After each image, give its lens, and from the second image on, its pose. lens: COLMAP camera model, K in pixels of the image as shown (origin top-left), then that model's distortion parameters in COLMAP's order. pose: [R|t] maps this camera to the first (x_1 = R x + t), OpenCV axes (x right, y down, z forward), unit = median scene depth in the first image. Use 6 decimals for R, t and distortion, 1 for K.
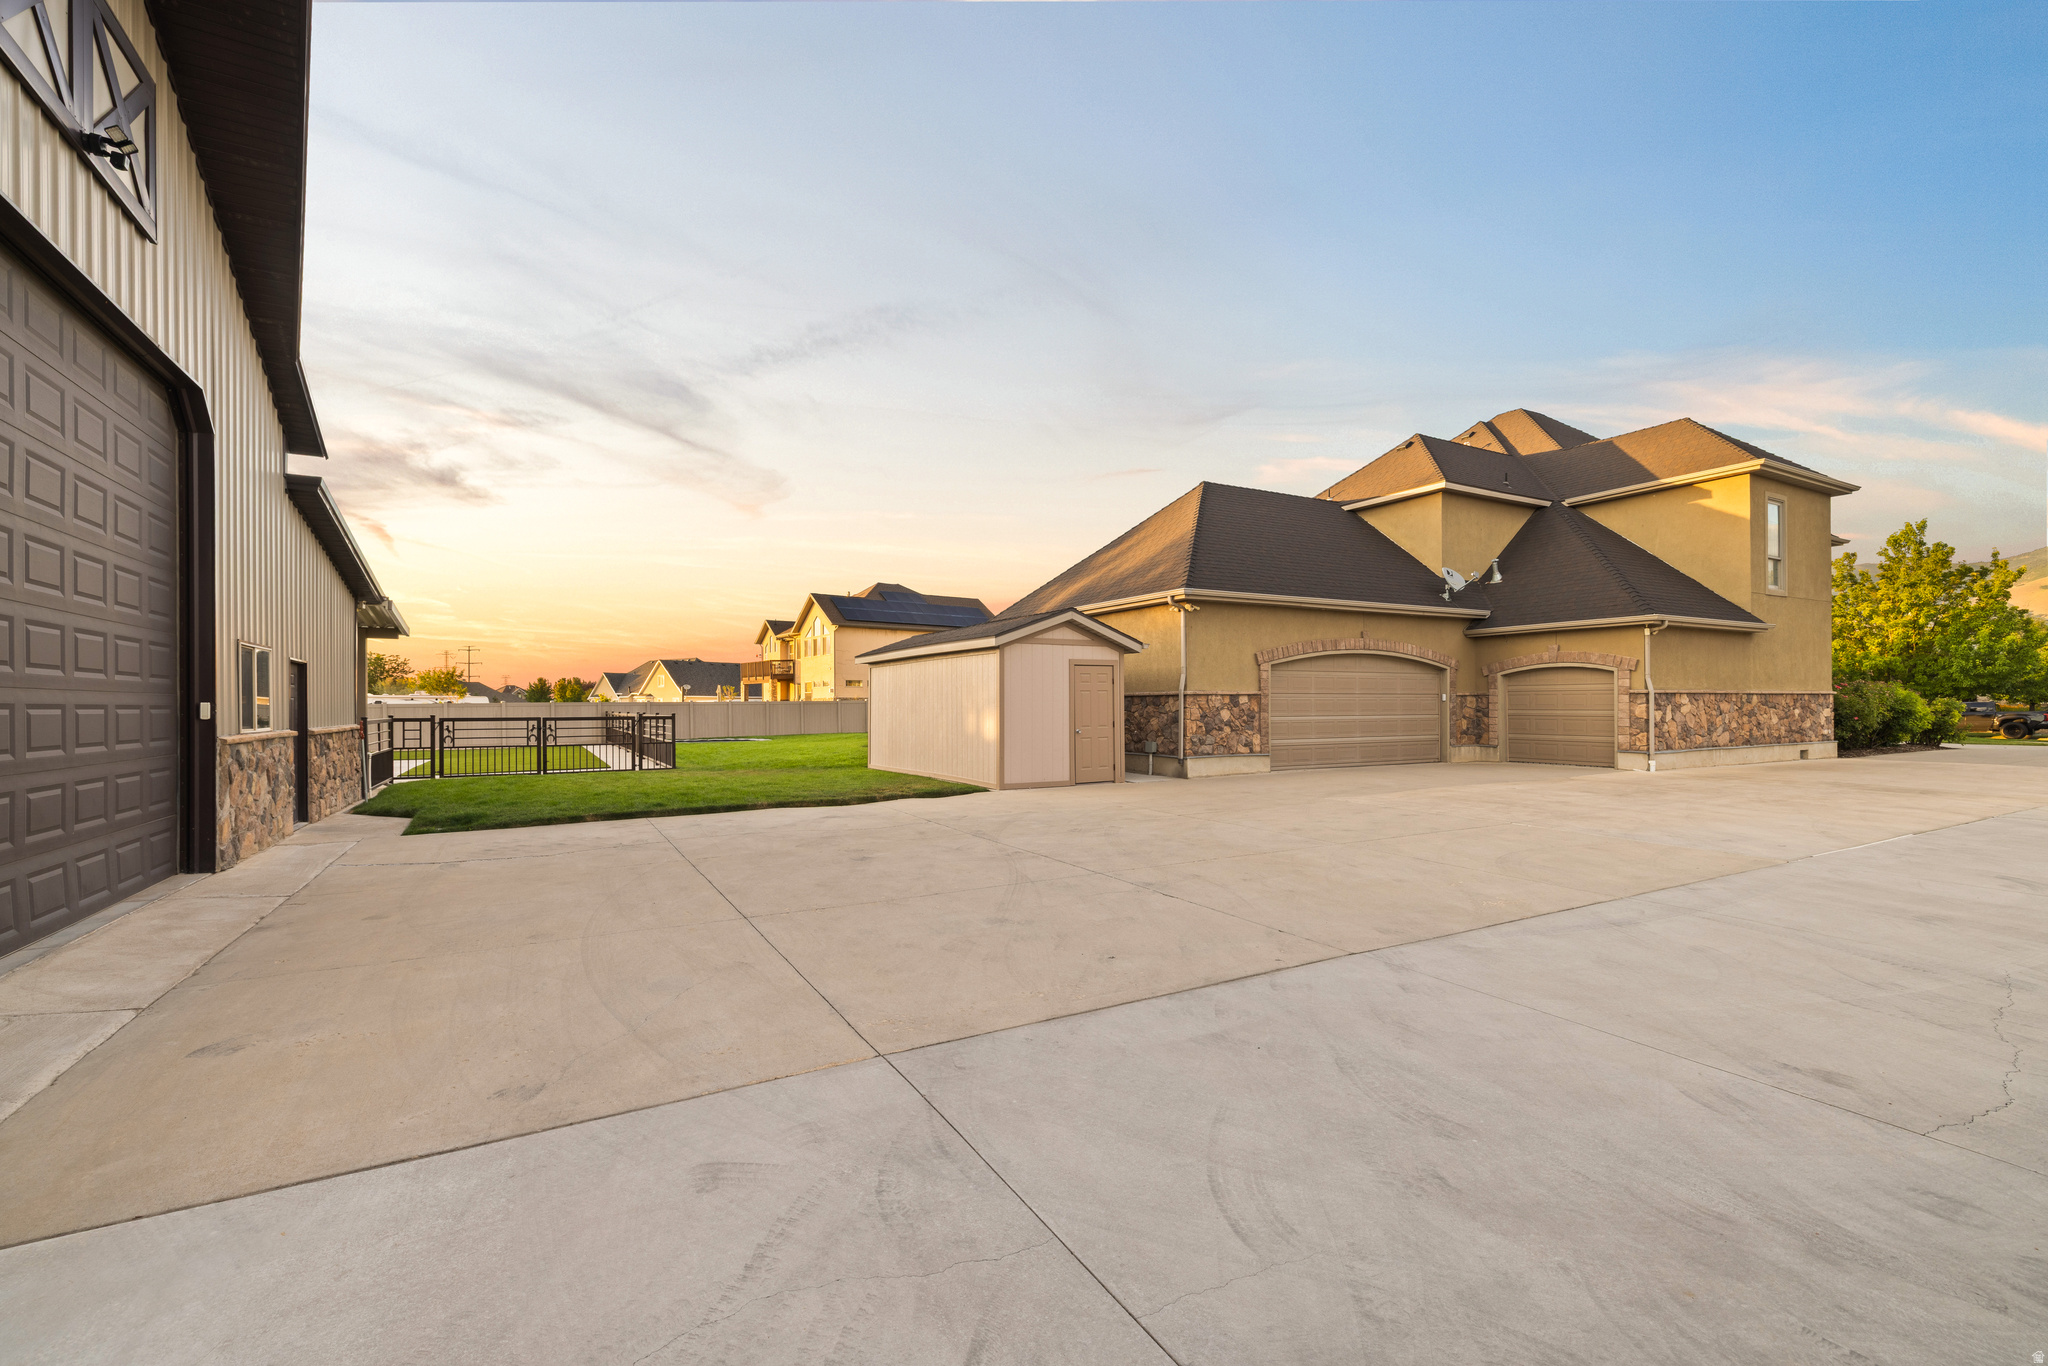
lens RADIAL K [[861.8, 0, 1014.0], [0, 861.8, 680.9], [0, 0, 1]] dist [-0.001134, 0.000733]
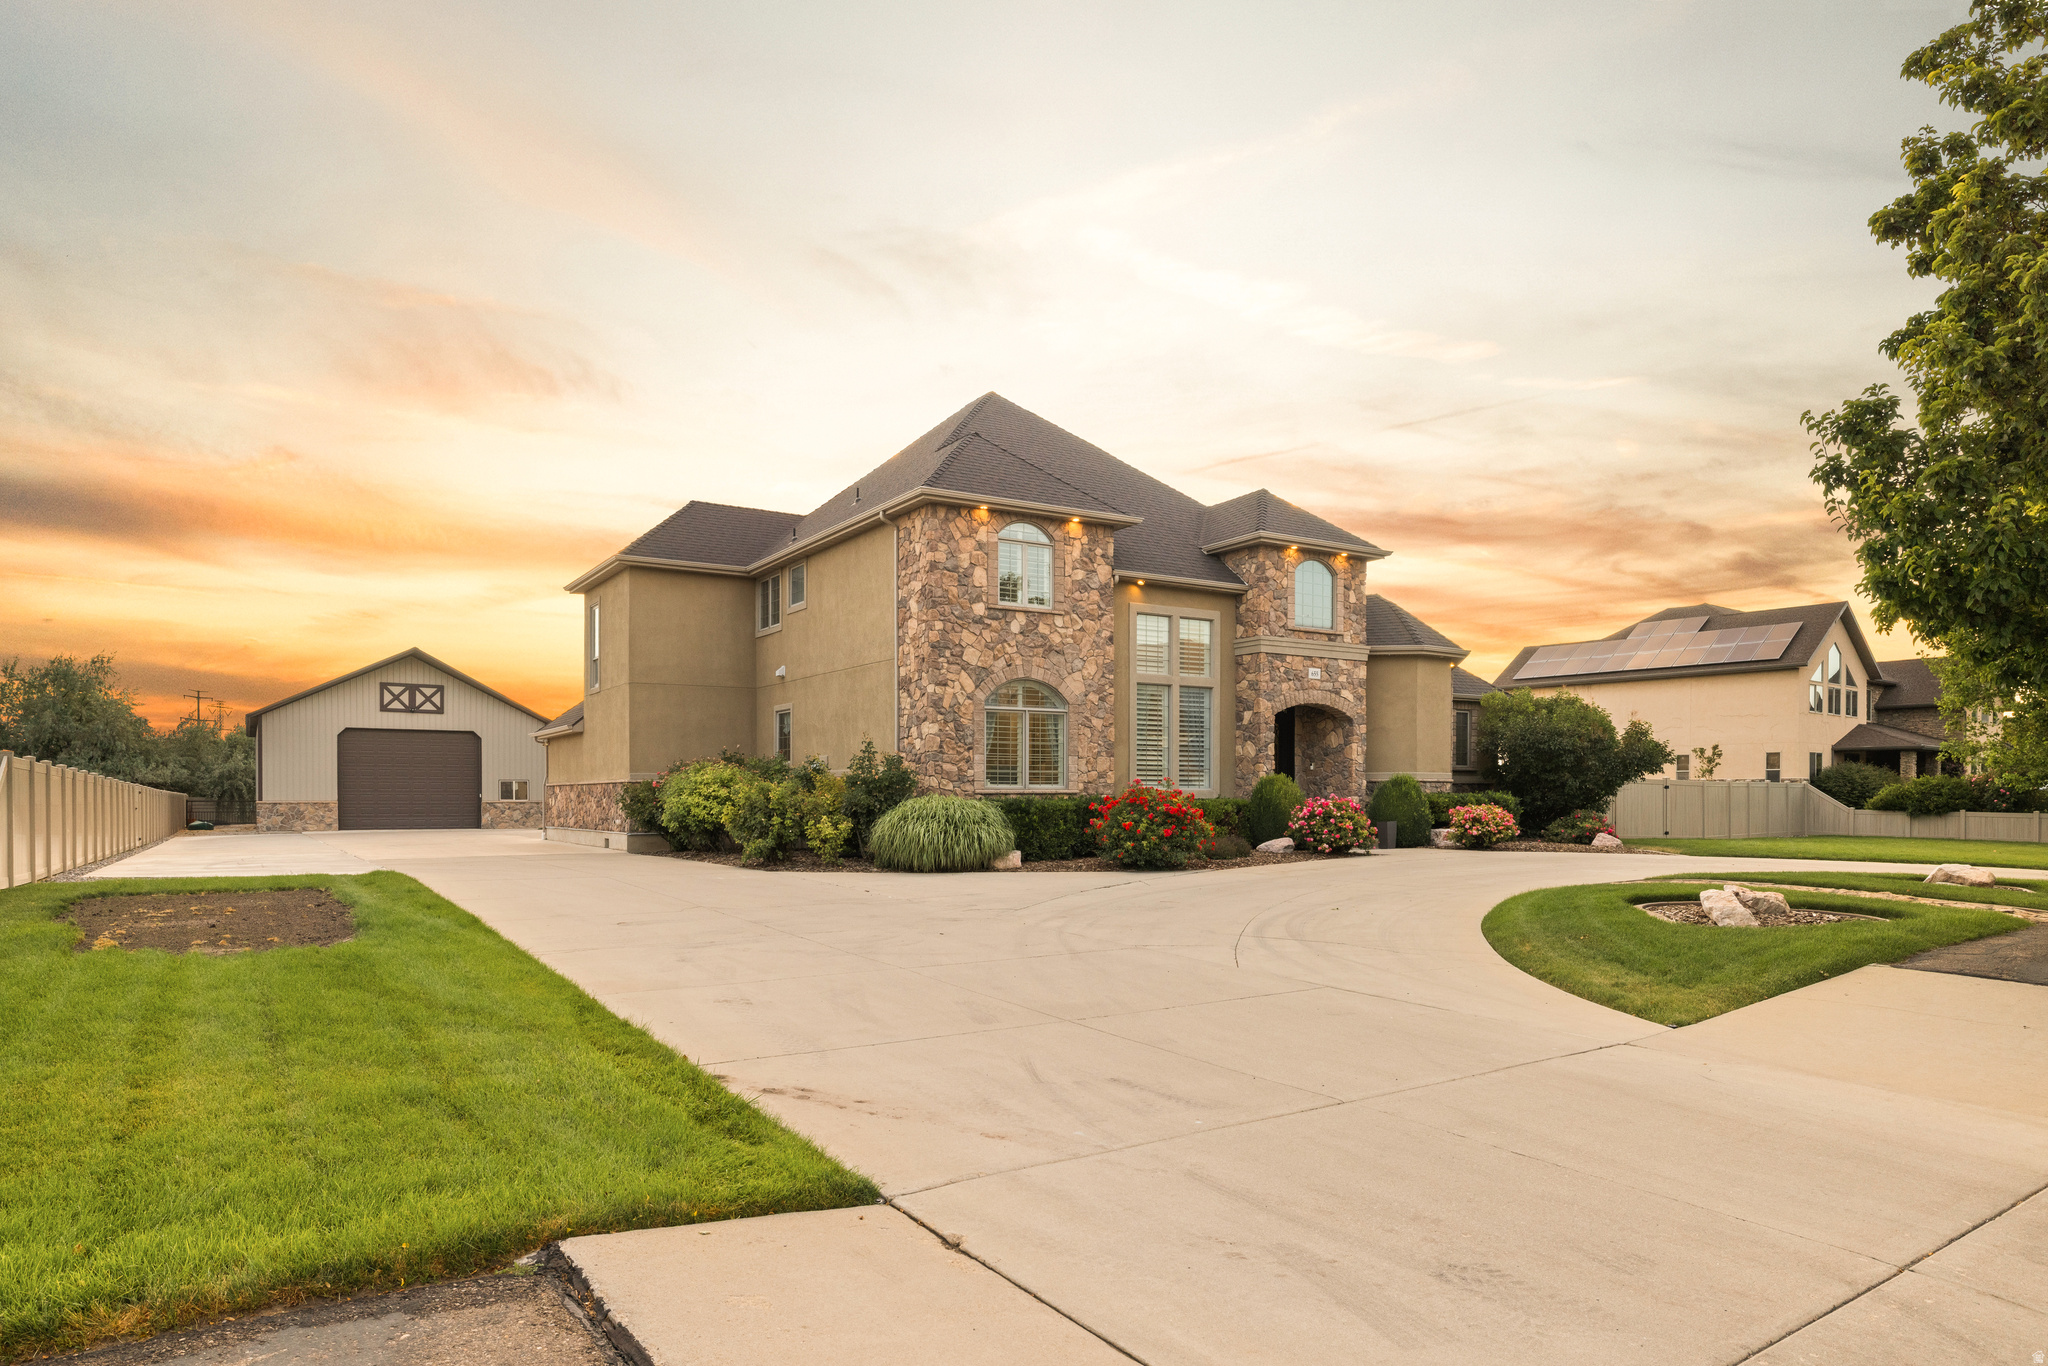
lens RADIAL K [[1195.1, 0, 1027.2], [0, 1195.1, 798.4], [0, 0, 1]] dist [-0.003593, -0.001299]
pose [[0.078391, 0.004339, -0.996913, 2.735760], [0.030659, 0.999507, 0.006761, 0.044682], [0.996451, -0.031094, 0.078219, 1.605898]]
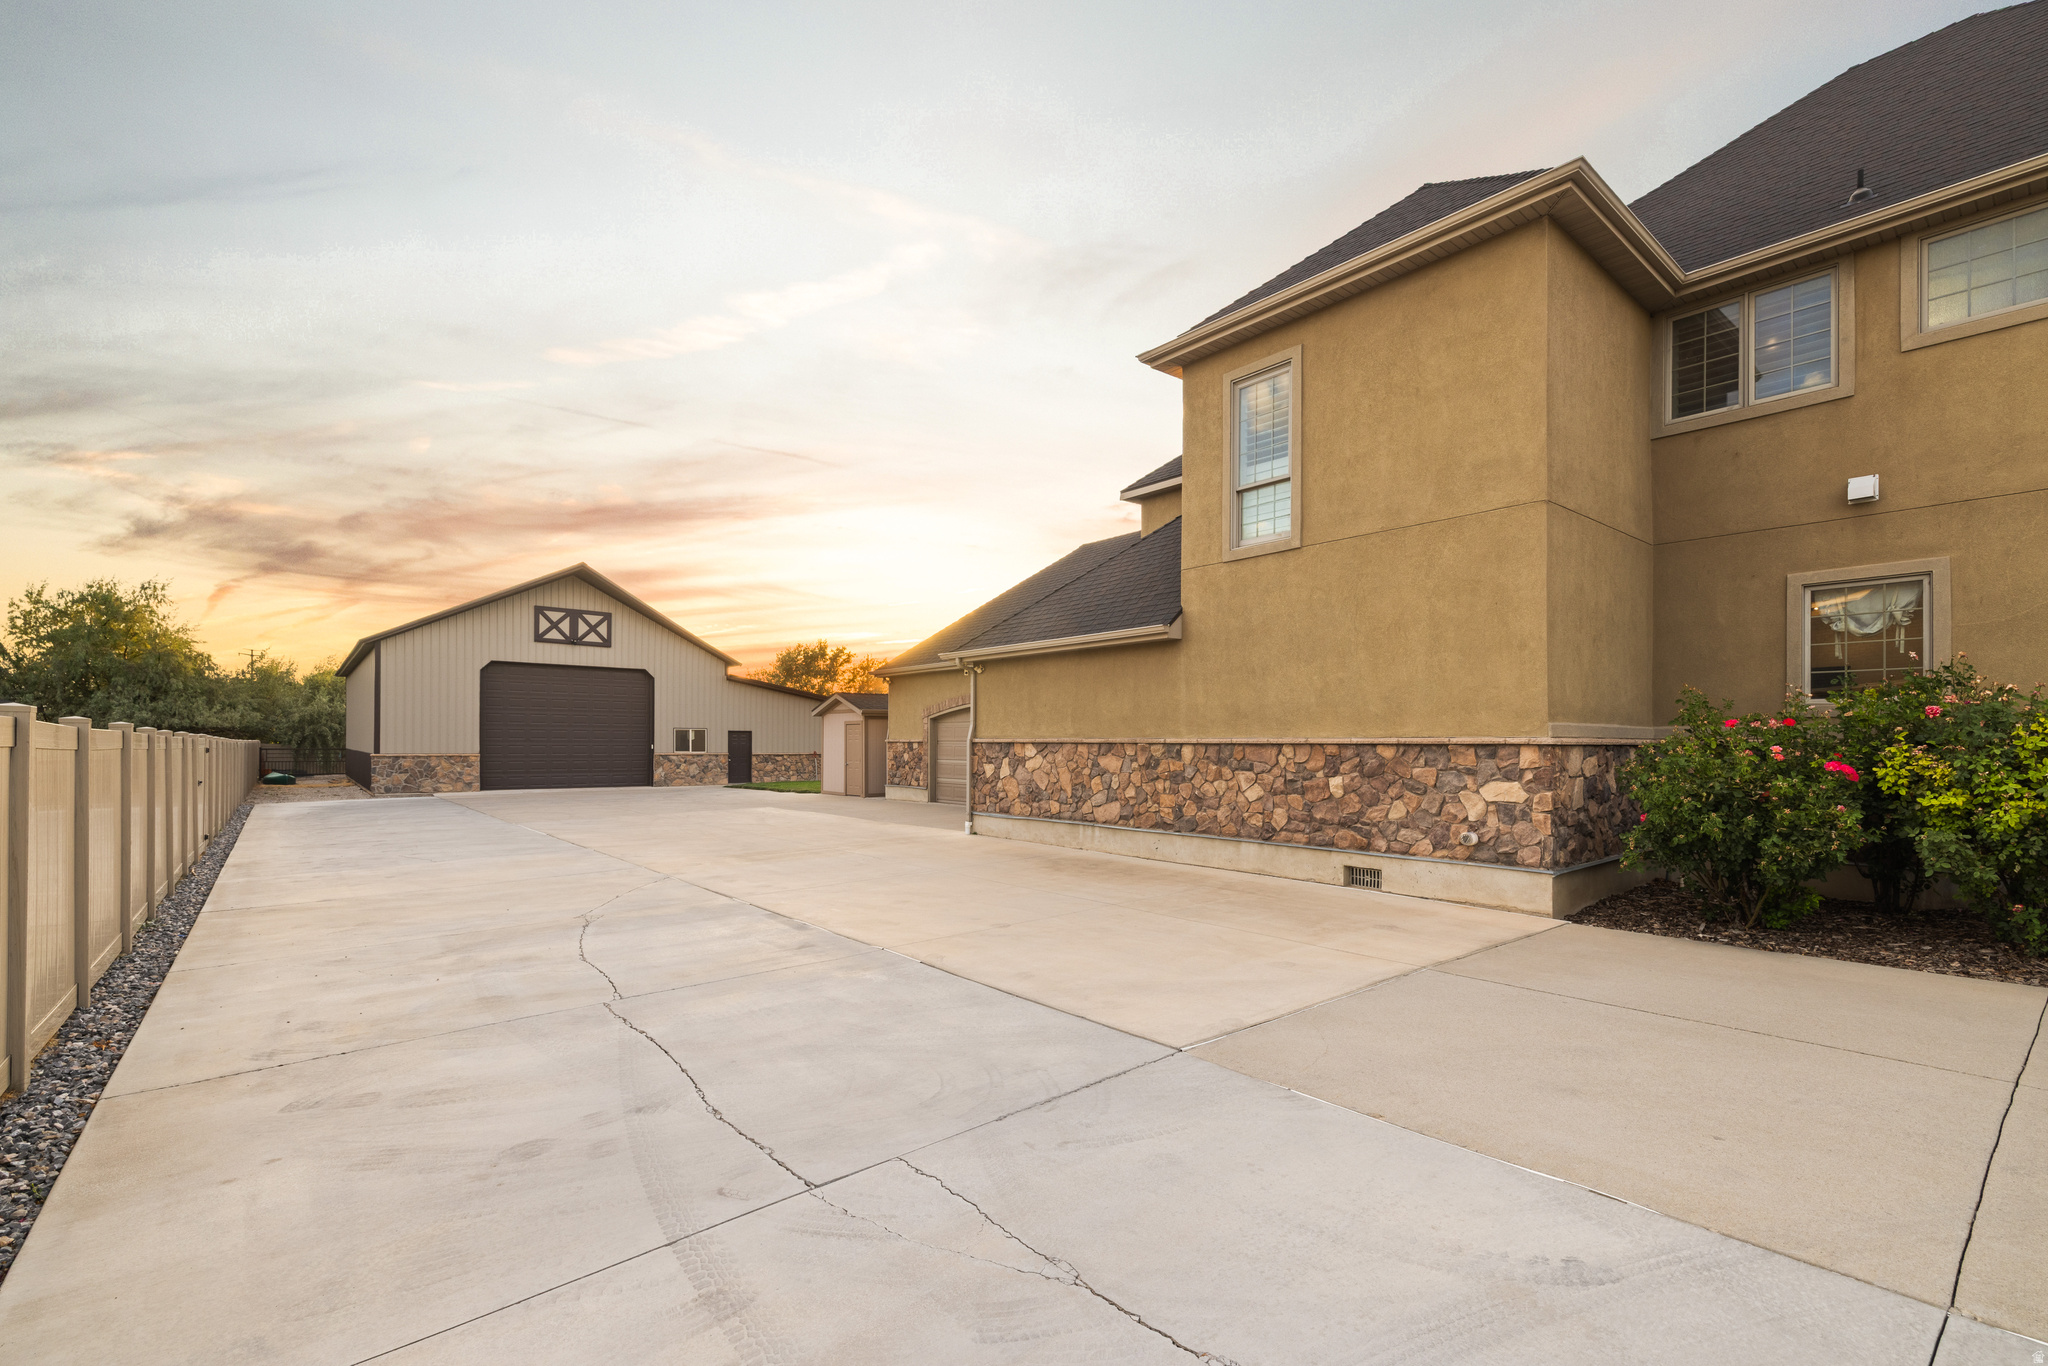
lens RADIAL K [[870.2, 0, 1018.5], [0, 870.2, 735.5], [0, 0, 1]] dist [-0.000536, -0.000088]
pose [[0.194164, -0.002475, -0.980966, 1.556285], [0.023831, 0.999714, 0.002194, 0.006003], [0.980680, -0.023803, 0.194167, 0.857852]]
